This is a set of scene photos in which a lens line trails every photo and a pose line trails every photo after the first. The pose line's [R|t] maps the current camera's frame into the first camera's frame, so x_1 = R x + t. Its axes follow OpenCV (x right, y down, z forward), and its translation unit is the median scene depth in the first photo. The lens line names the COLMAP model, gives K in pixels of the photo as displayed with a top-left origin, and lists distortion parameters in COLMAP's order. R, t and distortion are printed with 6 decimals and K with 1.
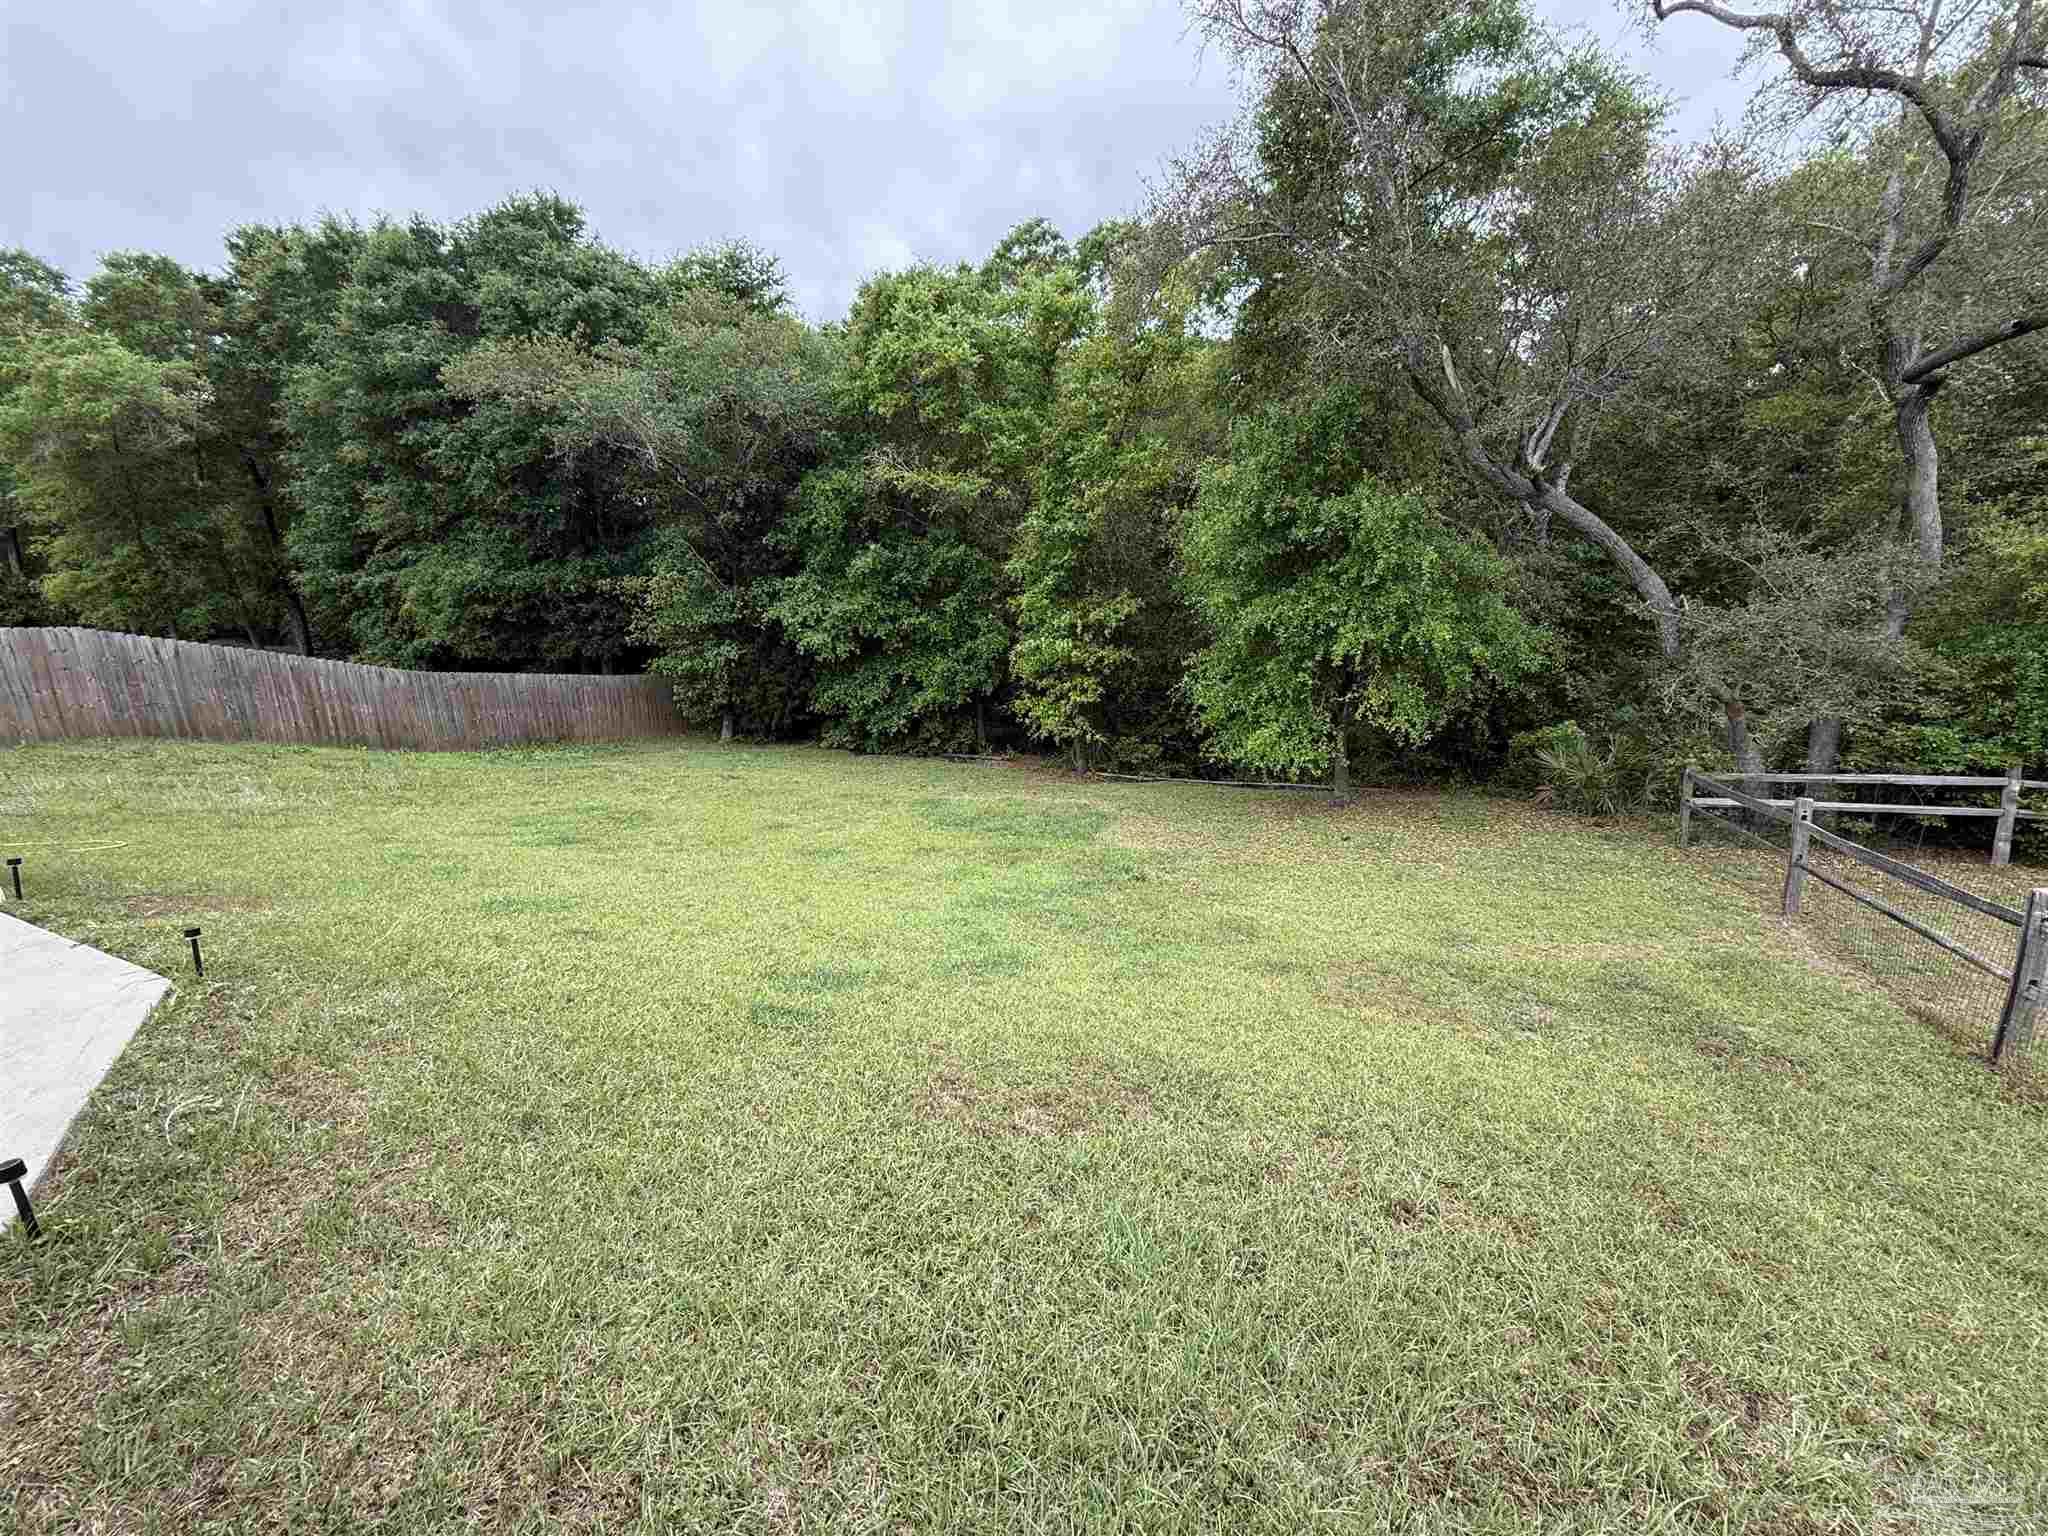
lens RADIAL K [[818.1, 0, 1023.9], [0, 818.1, 768.2], [0, 0, 1]] dist [-0.000871, 0.000150]
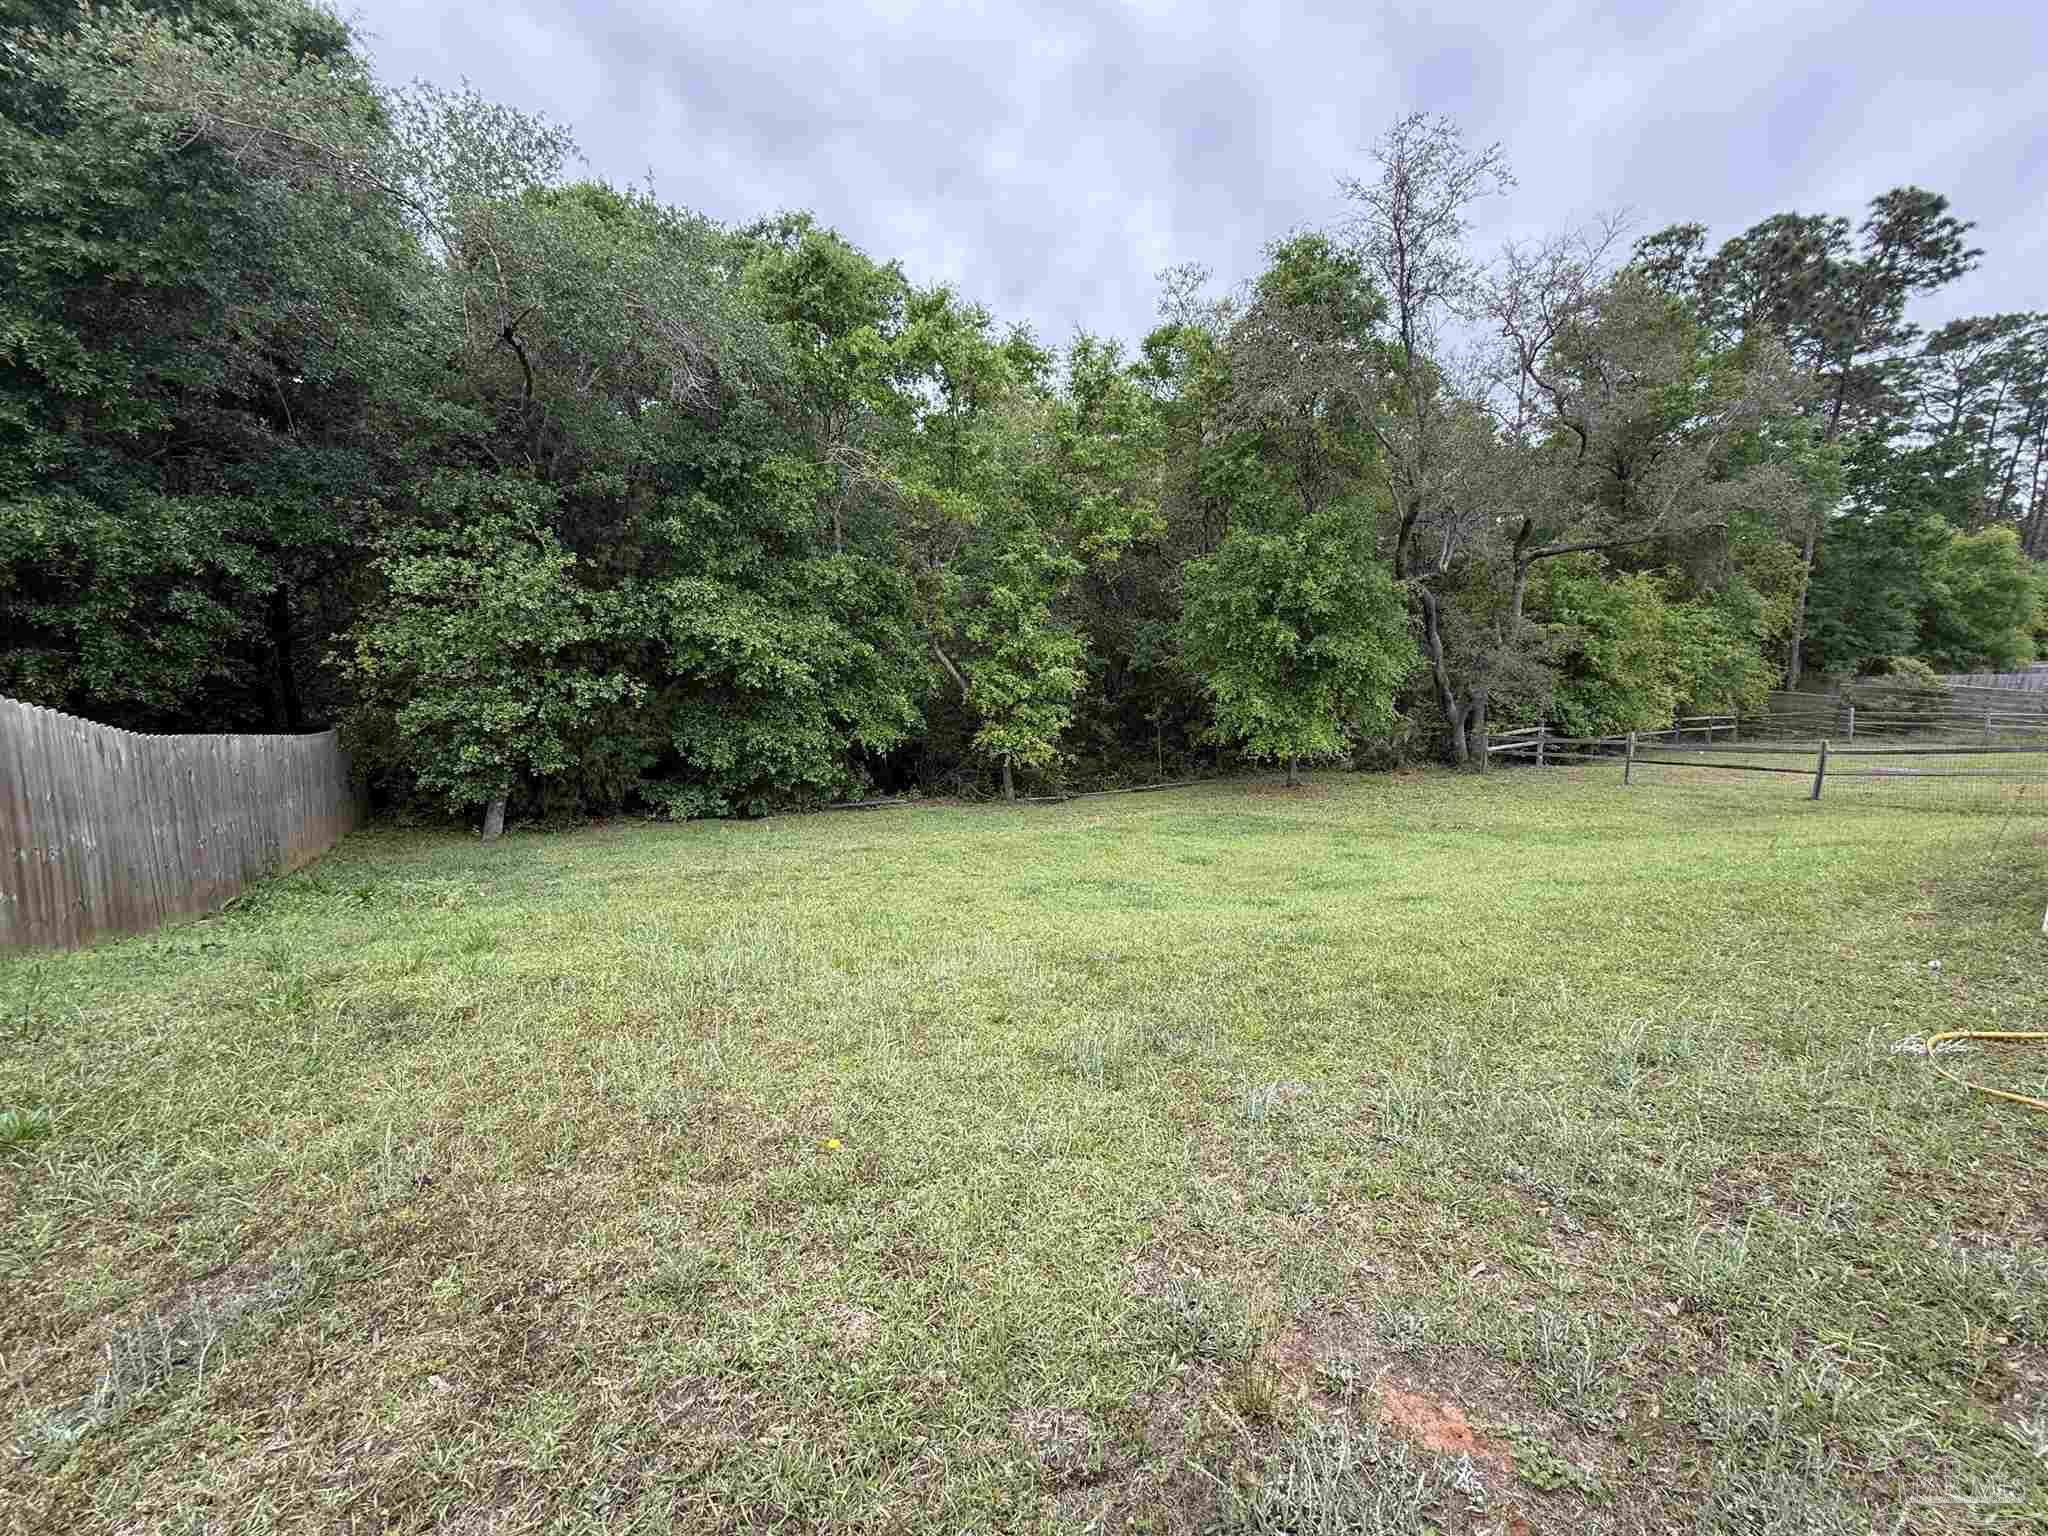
lens RADIAL K [[818.1, 0, 1023.9], [0, 818.1, 767.9], [0, 0, 1]] dist [-0.000871, 0.000150]
pose [[0.608270, -0.088191, 0.788815, -0.790348], [0.132851, 0.991101, 0.008363, -0.045300], [-0.782533, 0.099708, 0.614573, 0.398665]]
